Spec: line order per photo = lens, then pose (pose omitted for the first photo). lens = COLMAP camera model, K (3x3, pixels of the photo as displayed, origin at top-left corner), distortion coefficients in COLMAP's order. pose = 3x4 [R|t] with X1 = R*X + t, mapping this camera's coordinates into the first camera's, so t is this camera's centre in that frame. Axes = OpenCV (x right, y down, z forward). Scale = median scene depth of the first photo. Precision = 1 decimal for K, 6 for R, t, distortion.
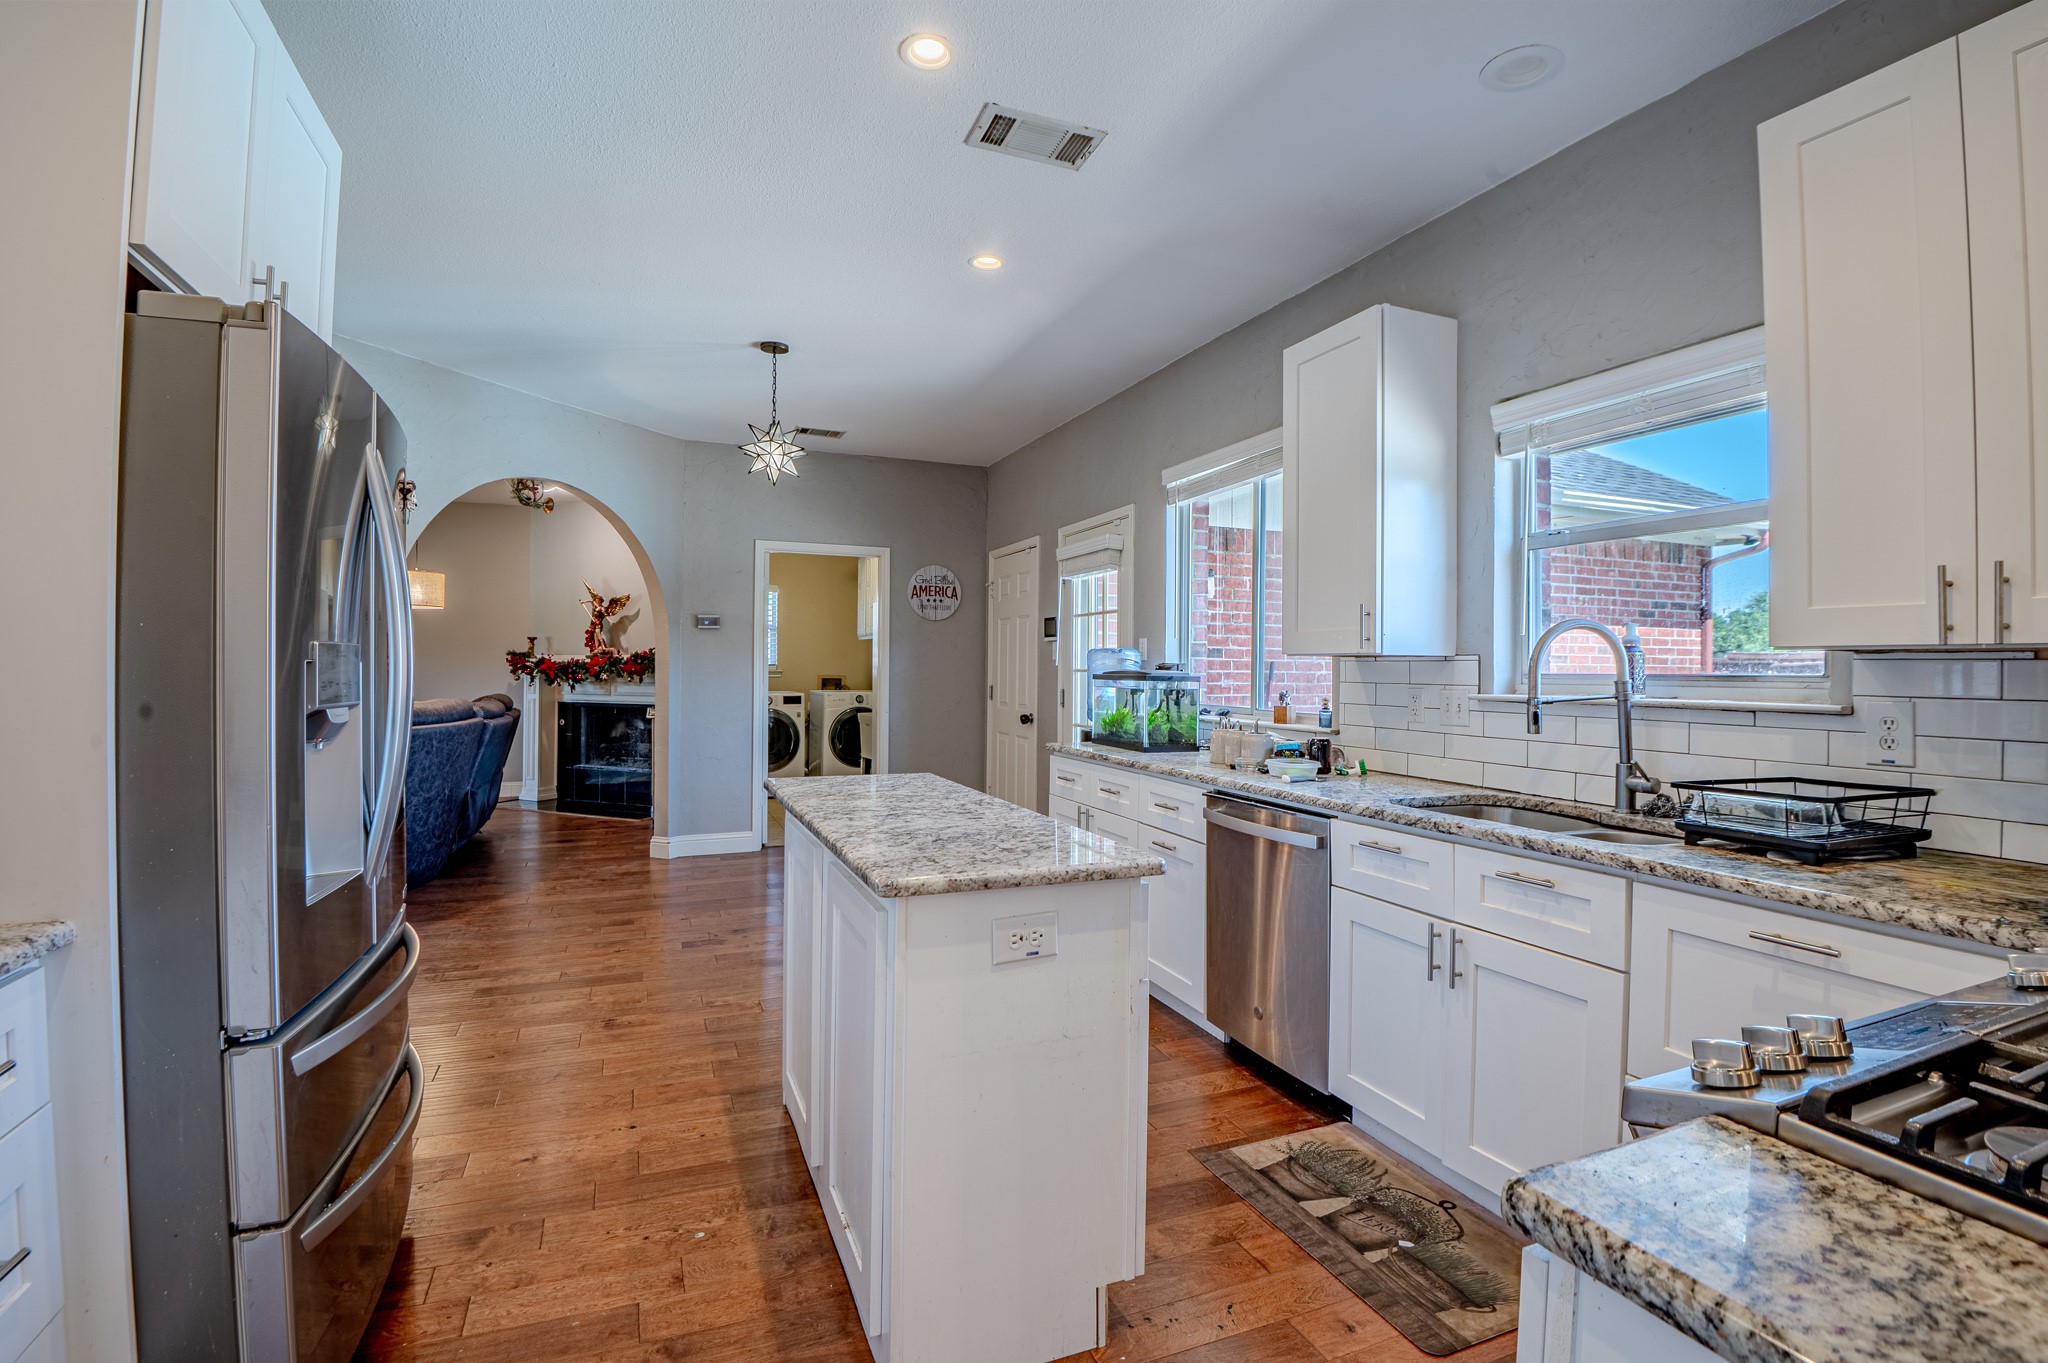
lens RADIAL K [[936.9, 0, 1029.9], [0, 936.9, 677.0], [0, 0, 1]] dist [-0.031960, -0.006995]
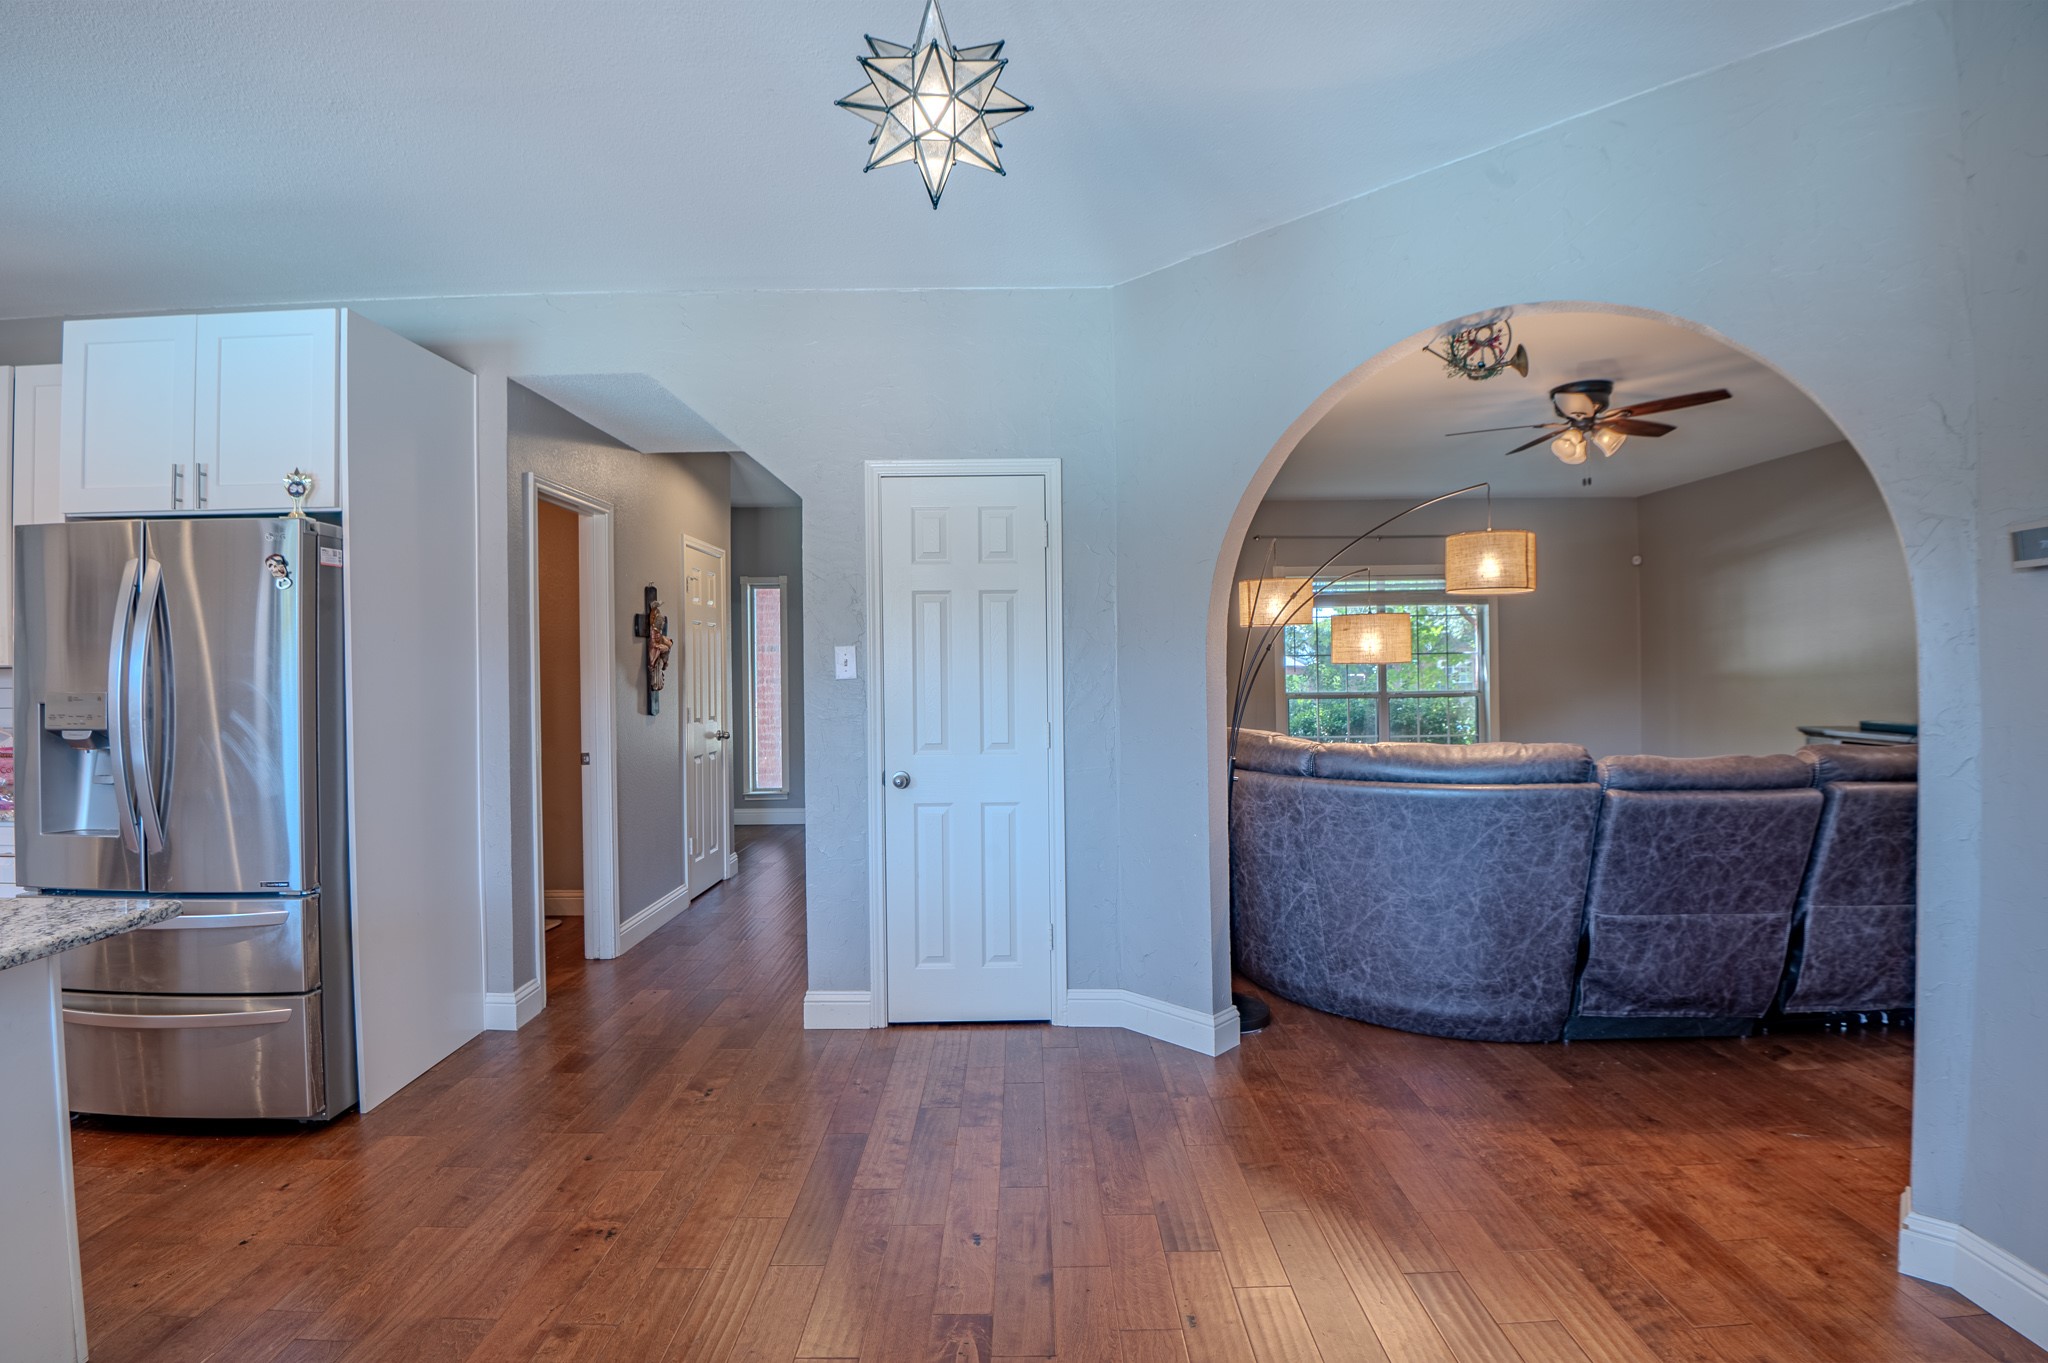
lens RADIAL K [[936.9, 0, 1017.3], [0, 936.9, 666.6], [0, 0, 1]] dist [-0.031960, -0.006995]
pose [[-0.388334, -0.001549, -0.921517, 0.040045], [-0.001623, 0.999998, -0.000997, -0.035073], [0.921517, 0.001109, -0.388336, 1.368799]]
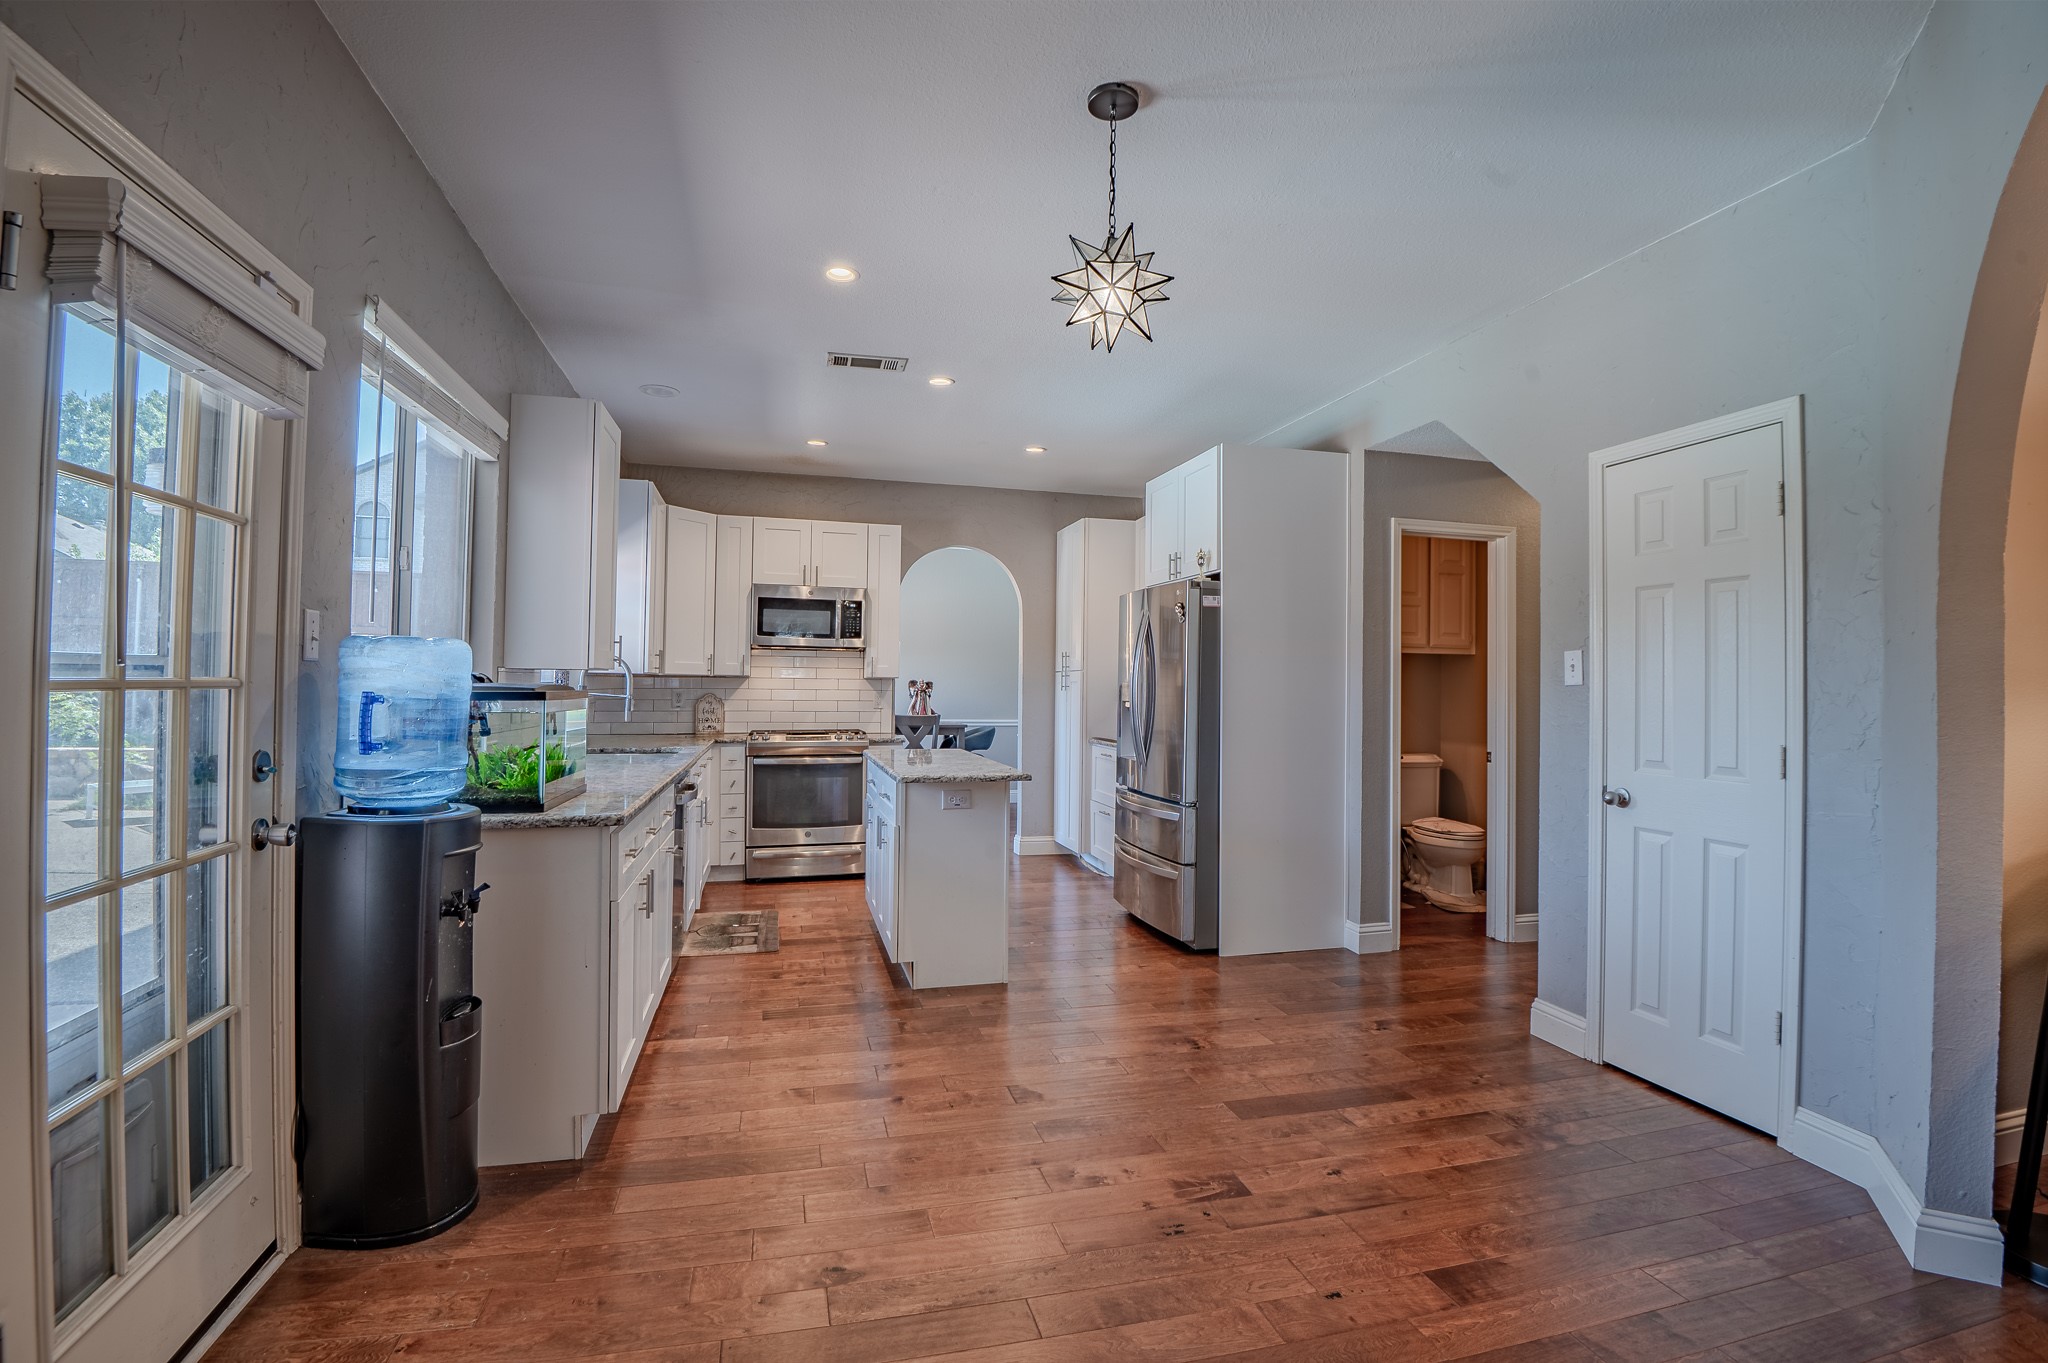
lens RADIAL K [[936.9, 0, 1024.7], [0, 936.9, 669.4], [0, 0, 1]] dist [-0.031960, -0.006995]
pose [[-0.989326, -0.018645, 0.144523, -0.363699], [-0.019648, 0.999792, -0.005515, -0.023090], [-0.144390, -0.008296, -0.989486, 1.806397]]
